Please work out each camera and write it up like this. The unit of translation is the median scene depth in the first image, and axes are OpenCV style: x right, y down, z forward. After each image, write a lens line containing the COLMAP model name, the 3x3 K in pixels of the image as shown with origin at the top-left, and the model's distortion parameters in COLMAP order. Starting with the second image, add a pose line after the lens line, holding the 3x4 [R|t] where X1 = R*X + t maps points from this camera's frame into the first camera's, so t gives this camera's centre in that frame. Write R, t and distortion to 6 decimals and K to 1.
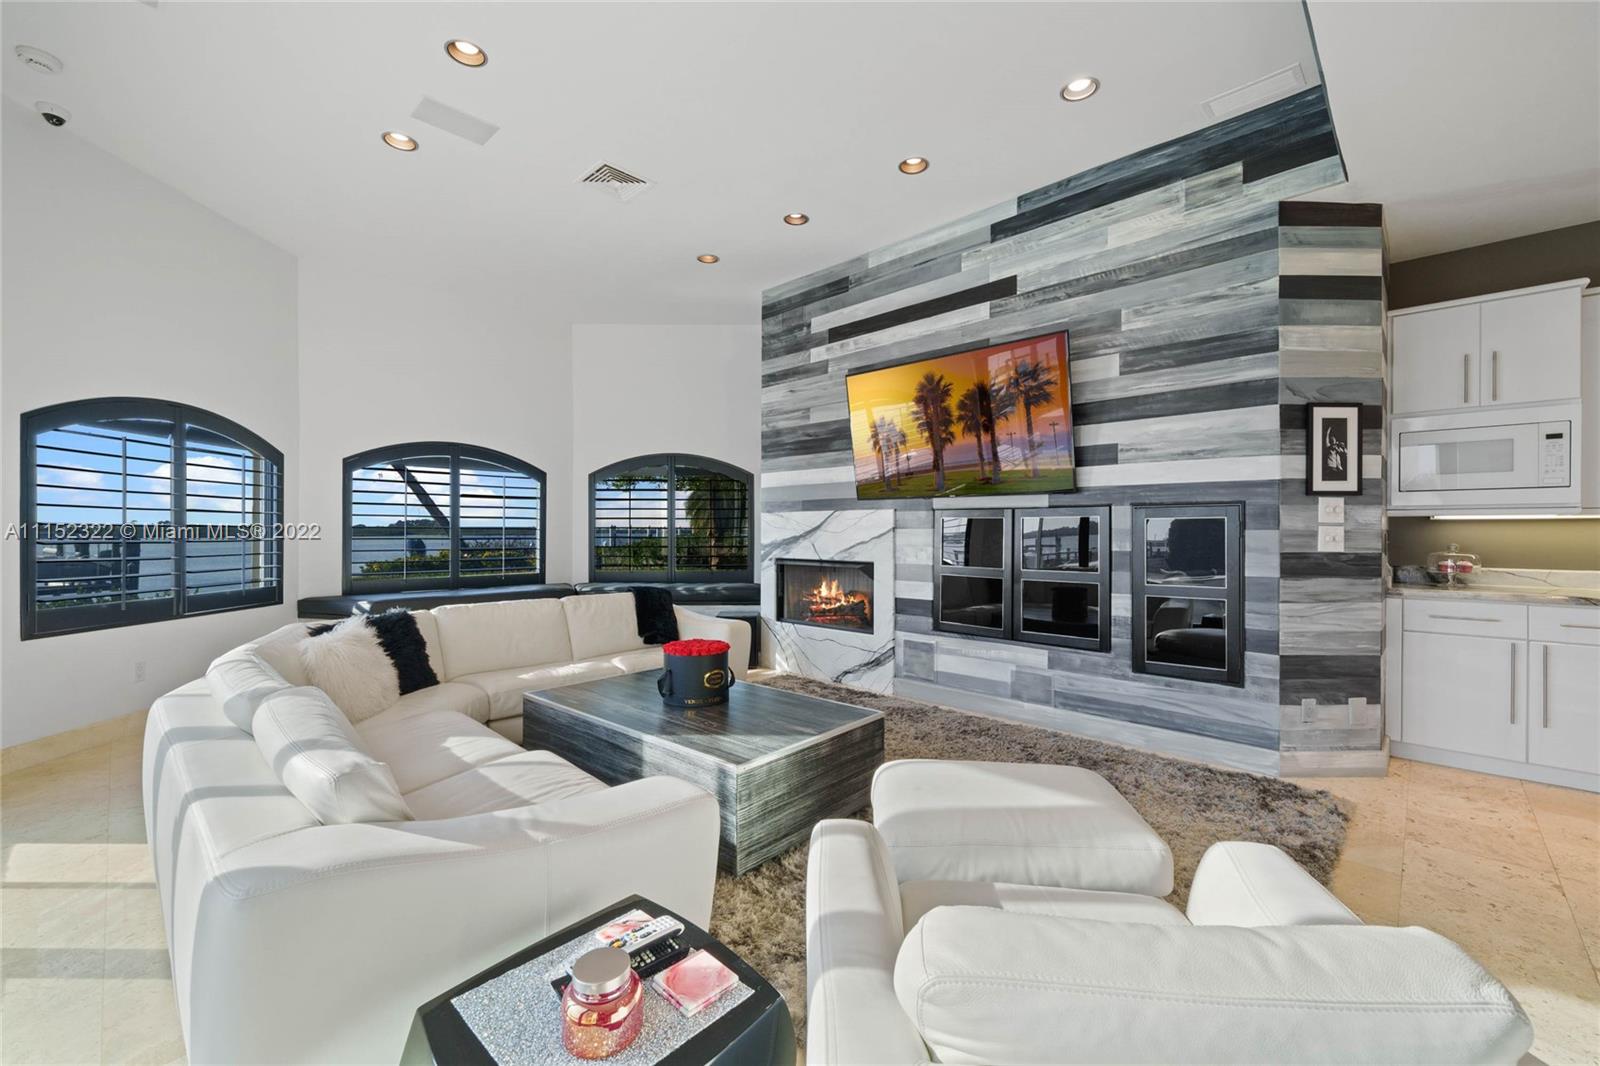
lens RADIAL K [[653.2, 0, 791.2], [0, 653.2, 534.9], [0, 0, 1]] dist [0.001215, -0.001133]
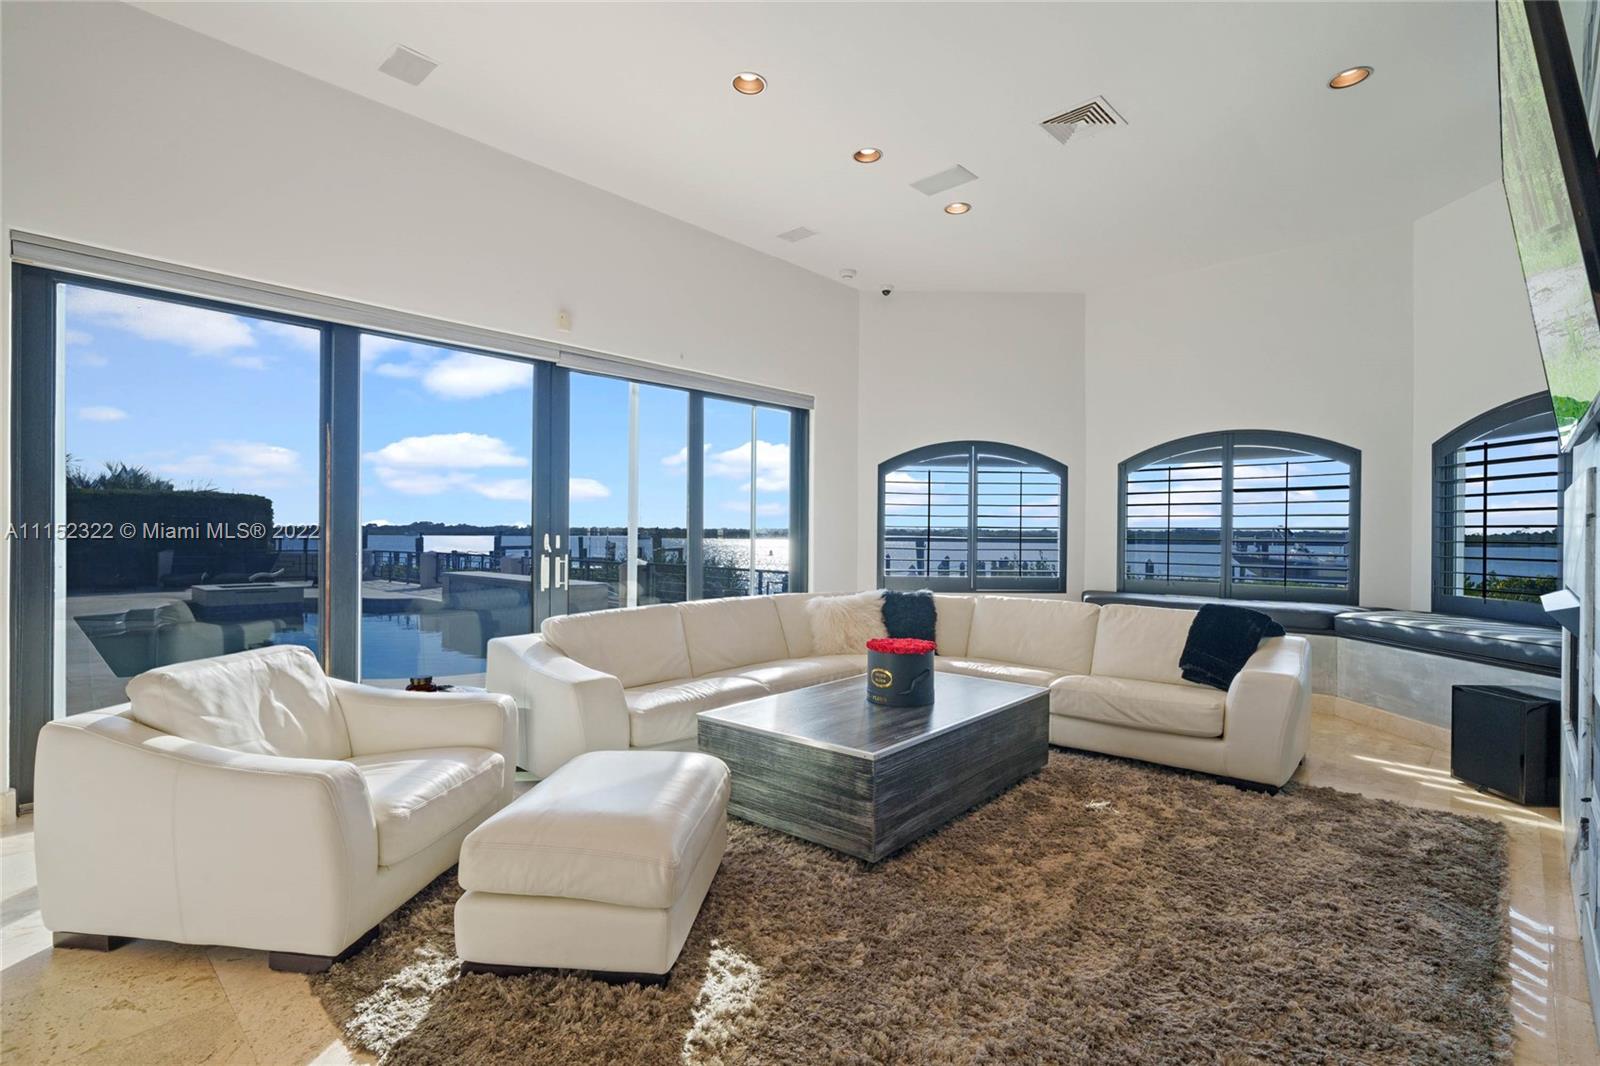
lens RADIAL K [[757.8, 0, 805.3], [0, 757.8, 538.4], [0, 0, 1]] dist [0.003205, -0.000625]
pose [[0.021851, 0.006524, -0.999740, 0.681328], [-0.012339, 0.999904, 0.006255, 0.004865], [0.999685, 0.012199, 0.021929, 0.577323]]
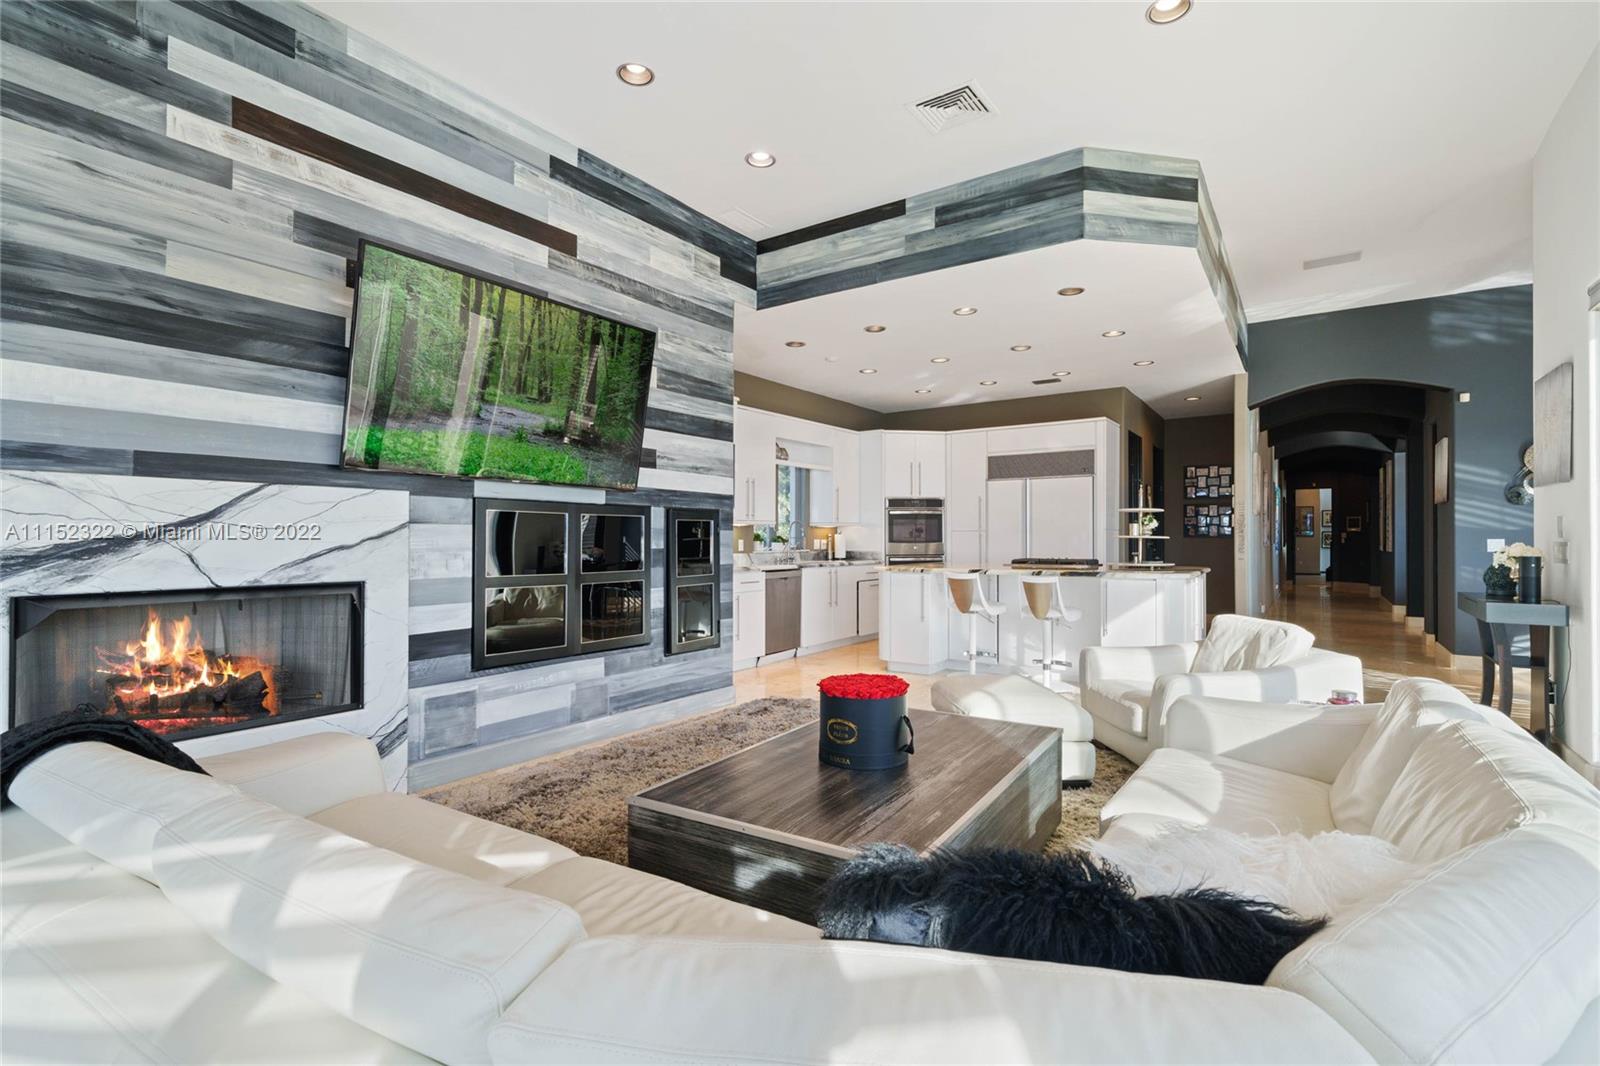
lens RADIAL K [[757.8, 0, 816.6], [0, 757.8, 533.6], [0, 0, 1]] dist [0.003205, -0.000625]
pose [[-0.185897, 0.001518, 0.982568, -0.689191], [-0.000154, 0.999999, -0.001574, 0.001297], [-0.982569, -0.000444, -0.185896, 0.848479]]
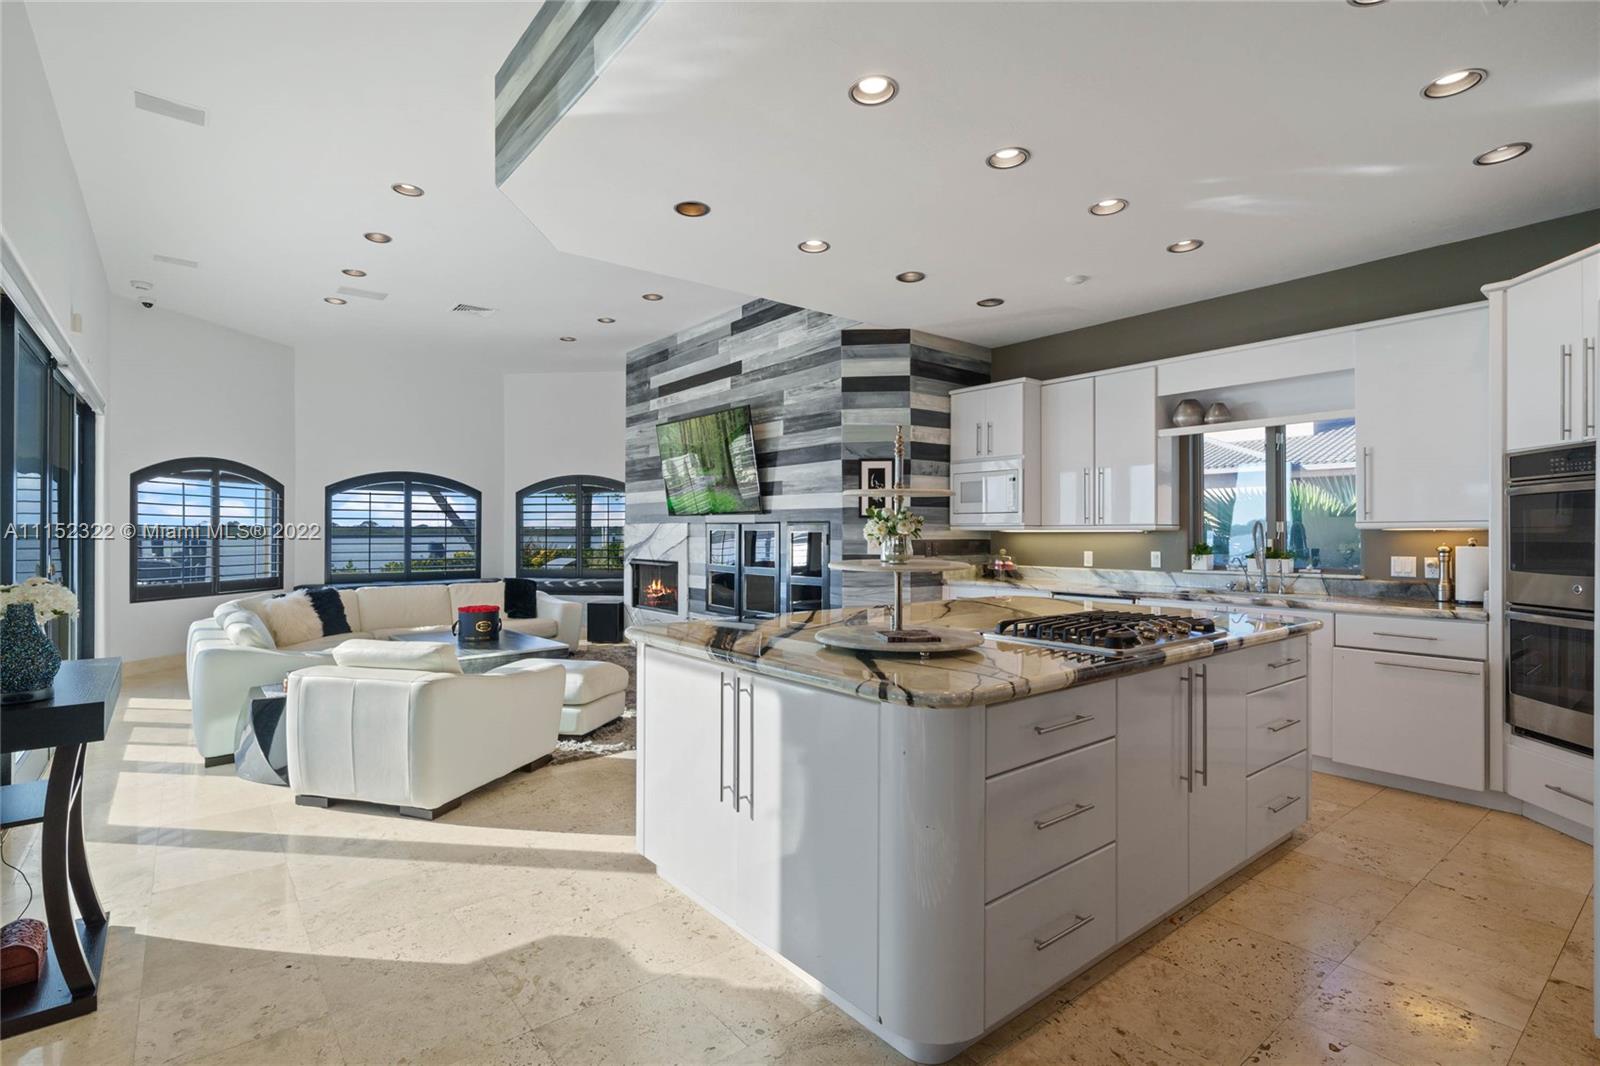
lens RADIAL K [[757.8, 0, 793.1], [0, 757.8, 529.7], [0, 0, 1]] dist [0.003205, -0.000625]
pose [[0.991697, -0.001380, -0.128590, 0.649976], [0.000327, 0.999966, -0.008206, -0.013555], [0.128597, 0.008096, 0.991664, -0.607535]]
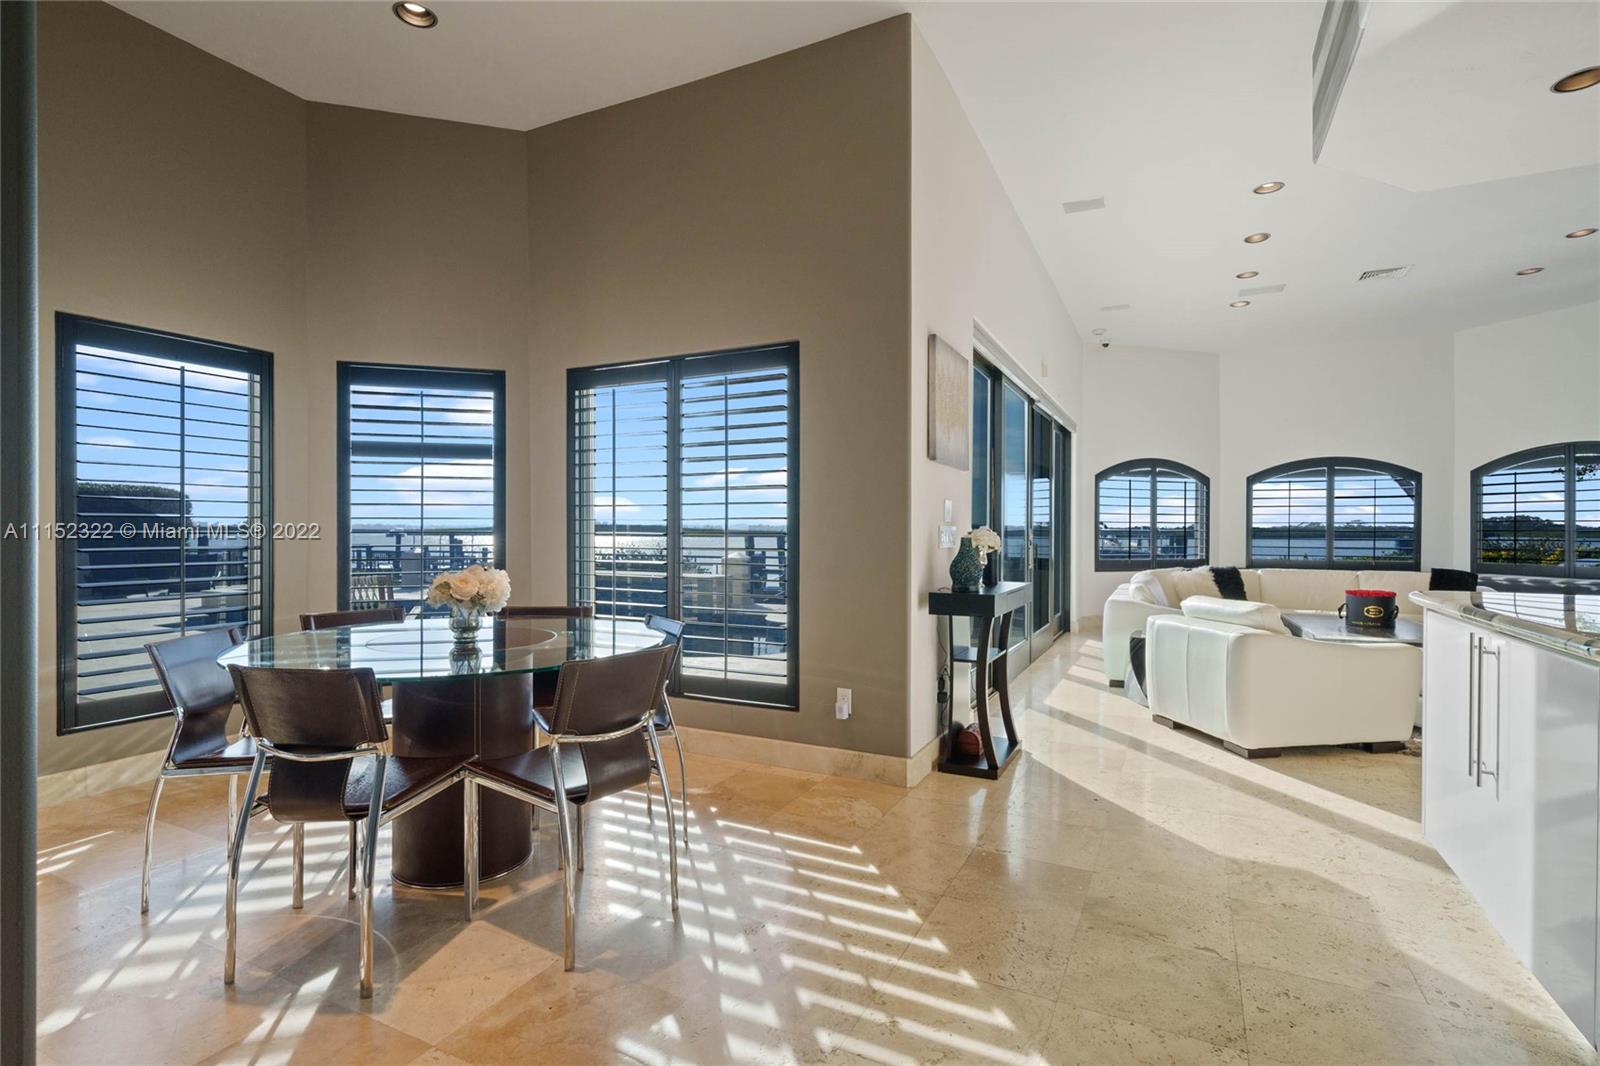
lens RADIAL K [[765.4, 0, 800.3], [0, 765.4, 538.5], [0, 0, 1]] dist [-0.004420, 0.000498]
pose [[0.298215, 0.009212, -0.954454, 0.863144], [-0.006017, 0.999952, 0.007771, 0.021124], [0.954480, 0.003426, 0.298256, -0.633892]]
